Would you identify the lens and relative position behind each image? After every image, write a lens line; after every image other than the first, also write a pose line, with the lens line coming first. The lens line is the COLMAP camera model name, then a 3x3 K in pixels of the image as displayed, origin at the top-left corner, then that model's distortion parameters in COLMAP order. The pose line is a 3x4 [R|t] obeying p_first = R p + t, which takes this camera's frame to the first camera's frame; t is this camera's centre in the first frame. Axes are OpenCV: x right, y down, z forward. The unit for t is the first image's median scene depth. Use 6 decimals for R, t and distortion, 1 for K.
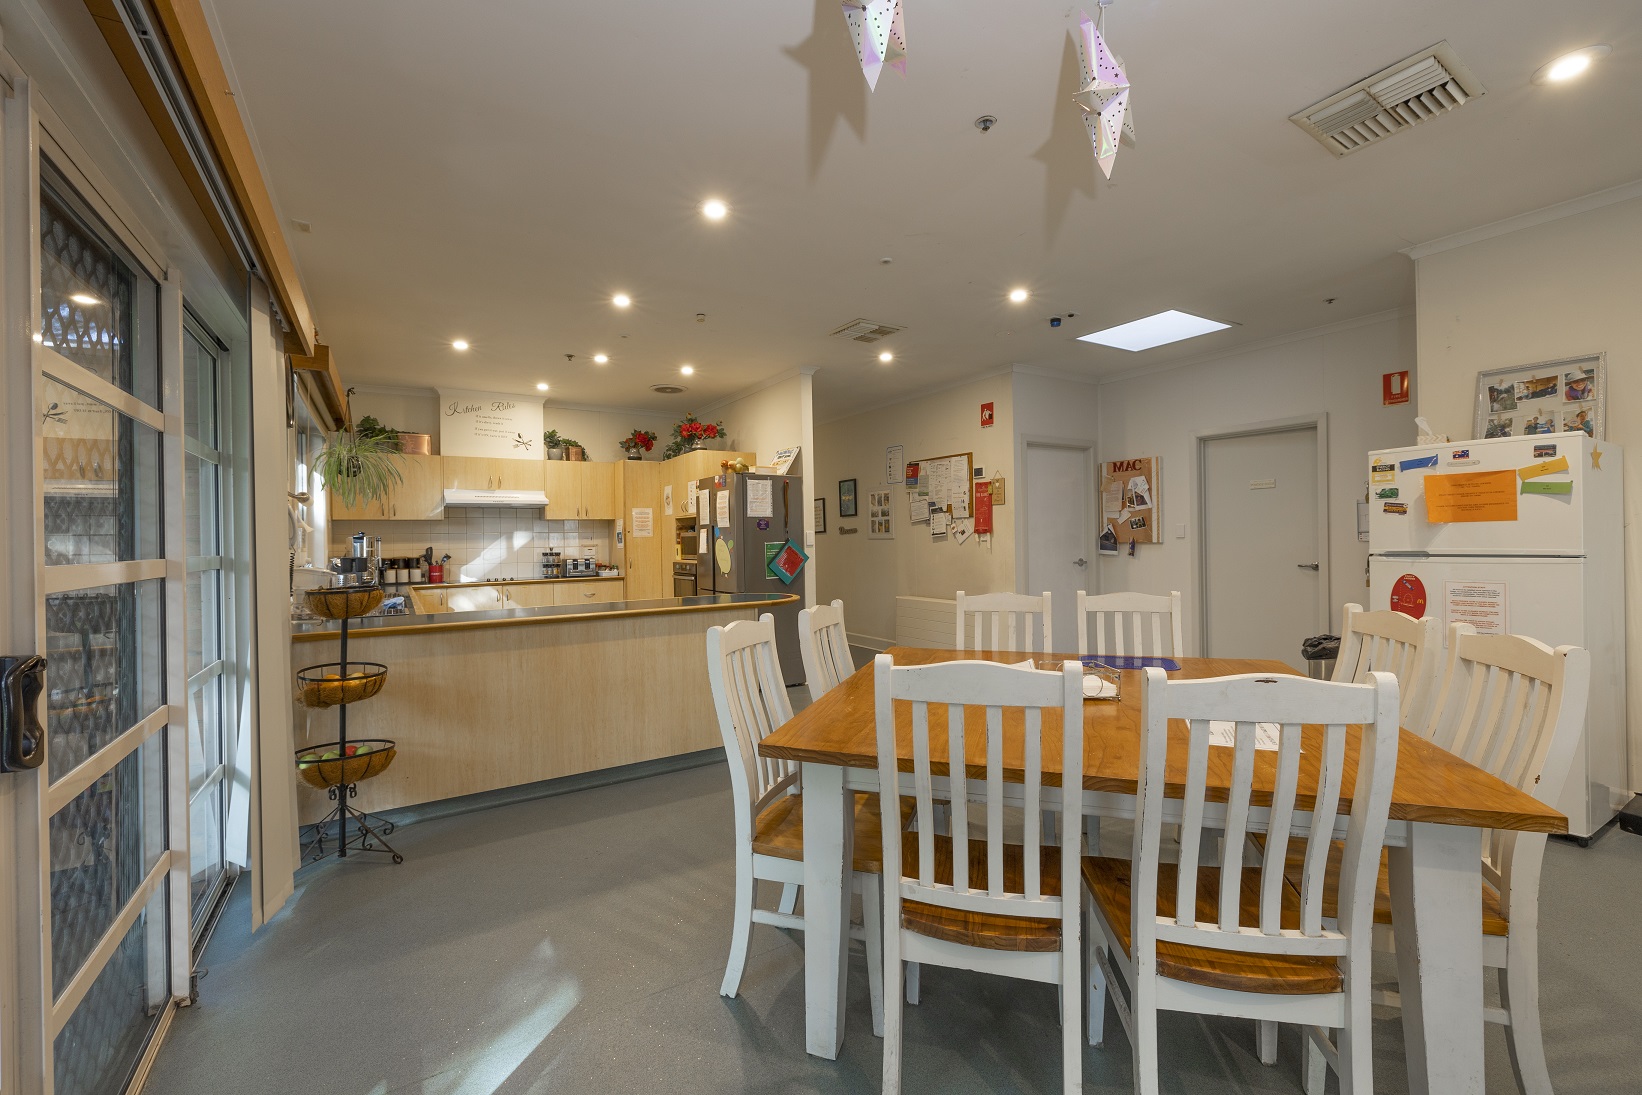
lens RADIAL K [[685.5, 0, 818.4], [0, 685.5, 541.3], [0, 0, 1]] dist [0.000544, -0.001144]
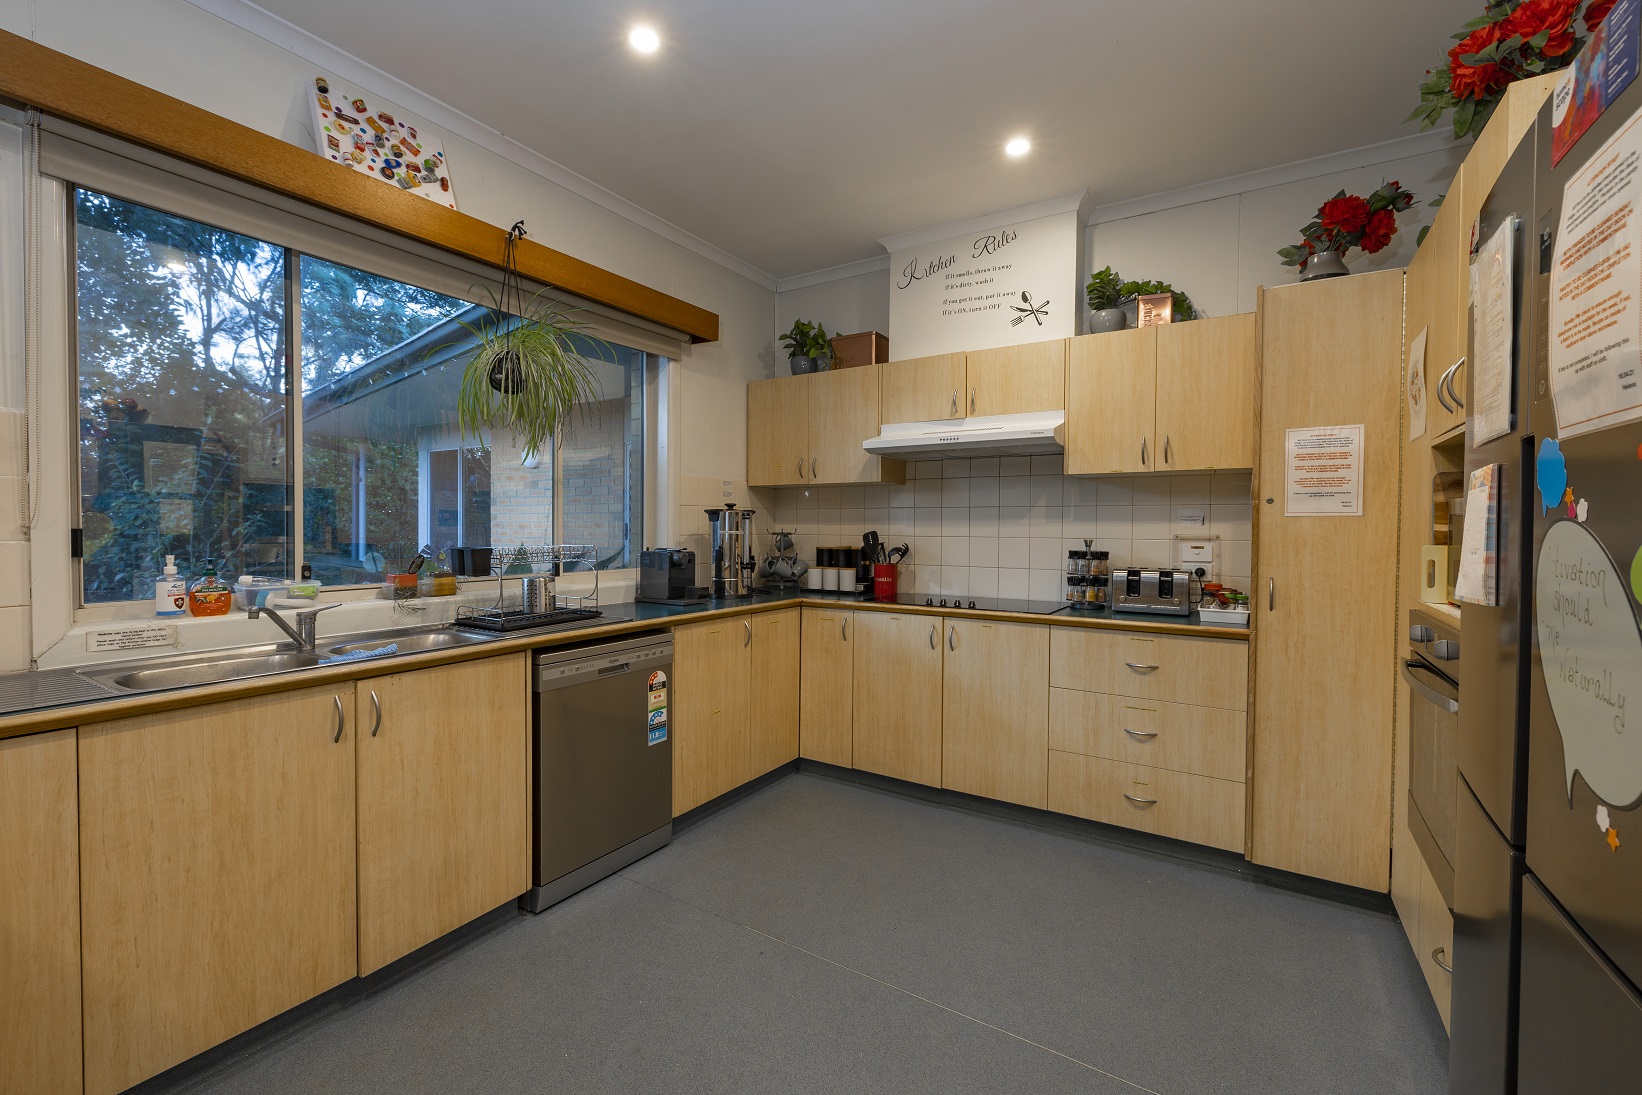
lens RADIAL K [[685.5, 0, 810.5], [0, 685.5, 543.3], [0, 0, 1]] dist [0.000544, -0.001144]
pose [[0.431041, 0.041068, -0.901397, -0.072663], [-0.016246, 0.999155, 0.037753, -0.002176], [0.902186, -0.001629, 0.431344, 0.661853]]
